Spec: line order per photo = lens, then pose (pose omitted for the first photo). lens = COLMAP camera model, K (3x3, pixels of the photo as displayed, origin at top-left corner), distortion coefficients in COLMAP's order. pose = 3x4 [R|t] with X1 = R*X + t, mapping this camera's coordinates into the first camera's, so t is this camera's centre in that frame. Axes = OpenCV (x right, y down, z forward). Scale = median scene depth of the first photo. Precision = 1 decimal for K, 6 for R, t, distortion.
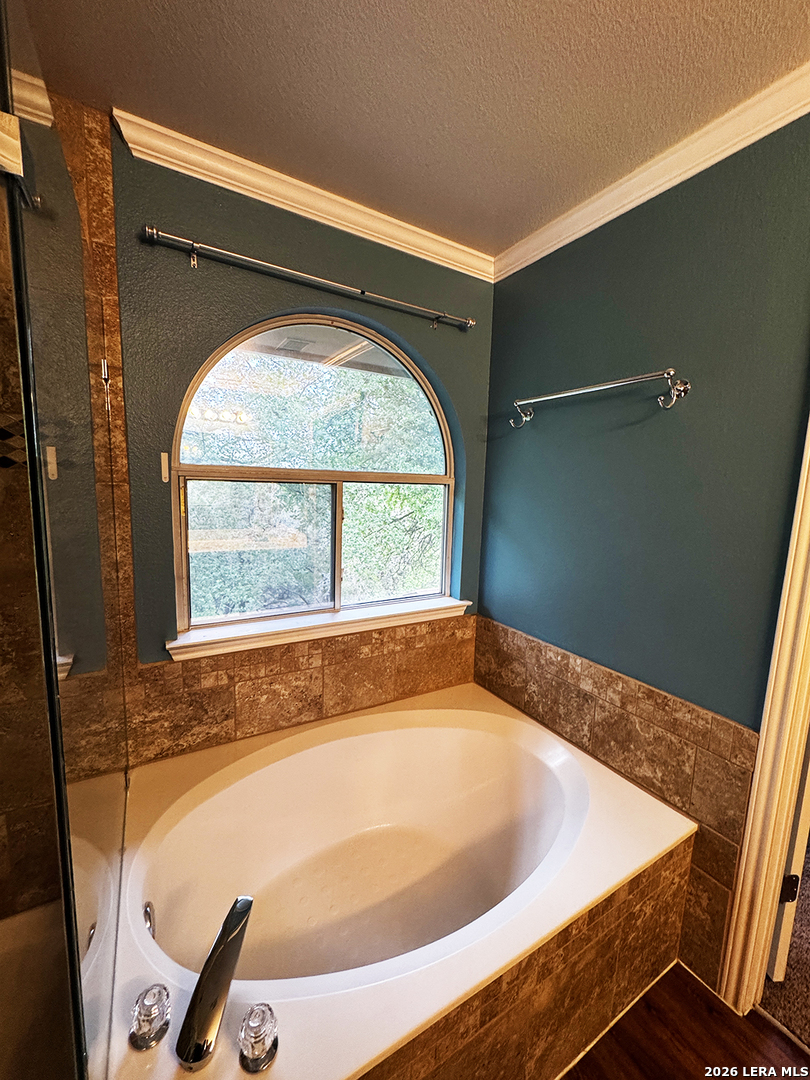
lens RADIAL K [[430.2, 0, 405.0], [0, 430.2, 540.0], [0, 0, 1]] dist [-0.002130, 0.000178]
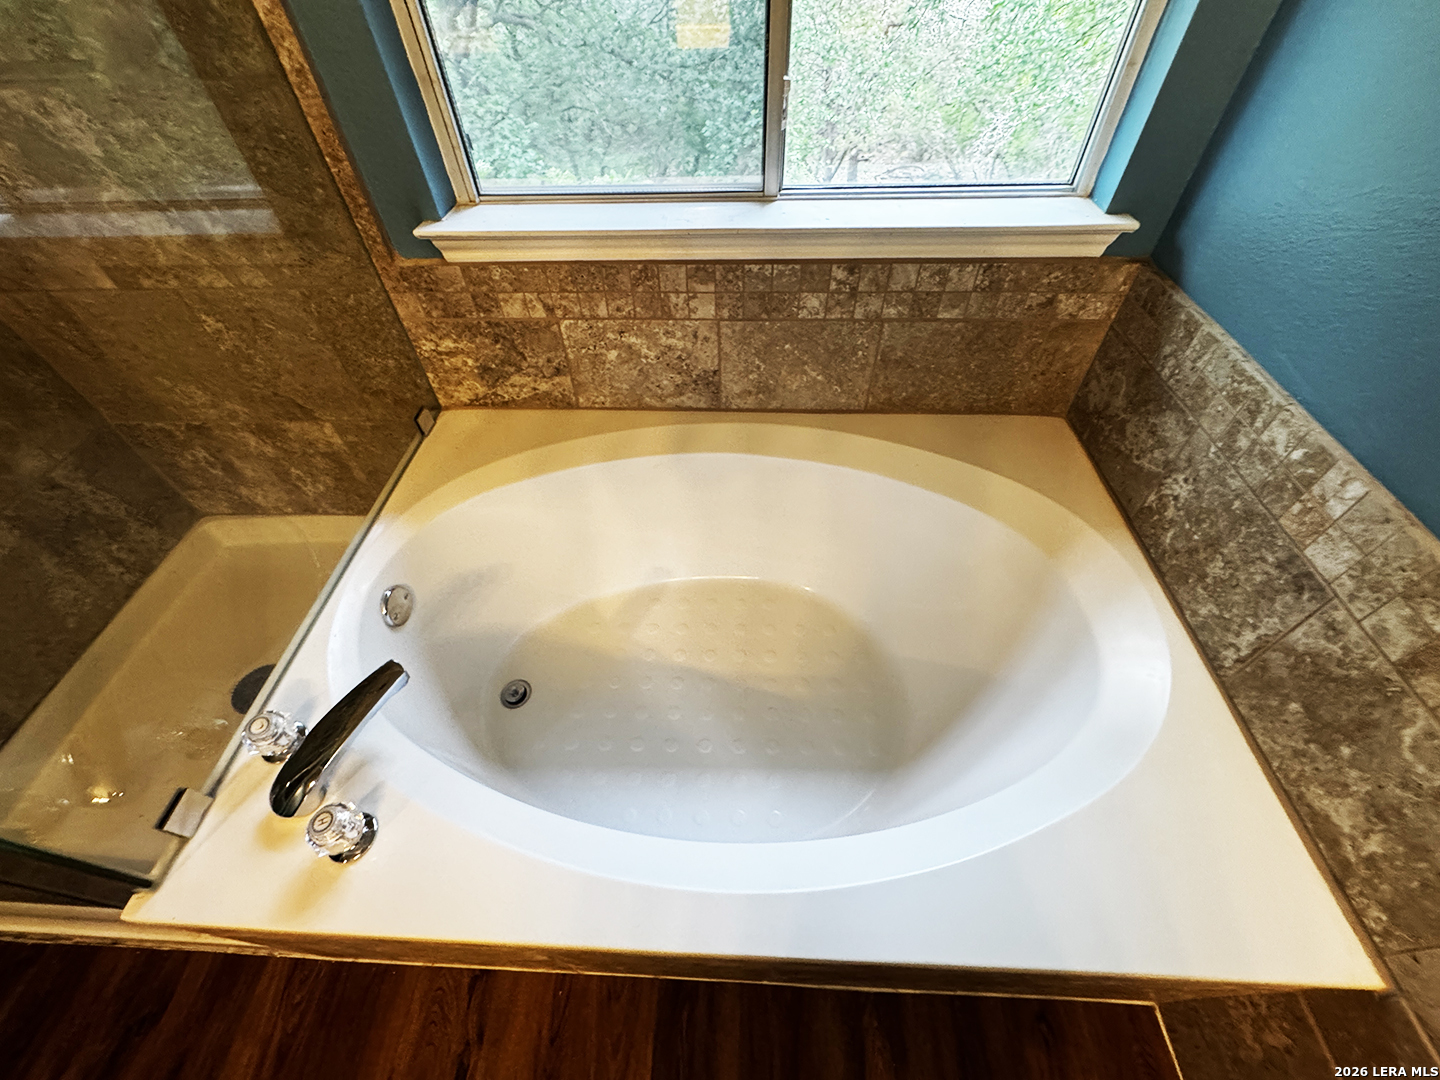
lens RADIAL K [[573.4, 0, 720.3], [0, 573.4, 539.2], [0, 0, 1]] dist [-0.003495, -0.000089]
pose [[0.833572, 0.376419, -0.404309, 0.191309], [-0.016504, 0.748543, 0.662881, 0.038308], [0.552164, -0.545887, 0.630177, 0.442506]]
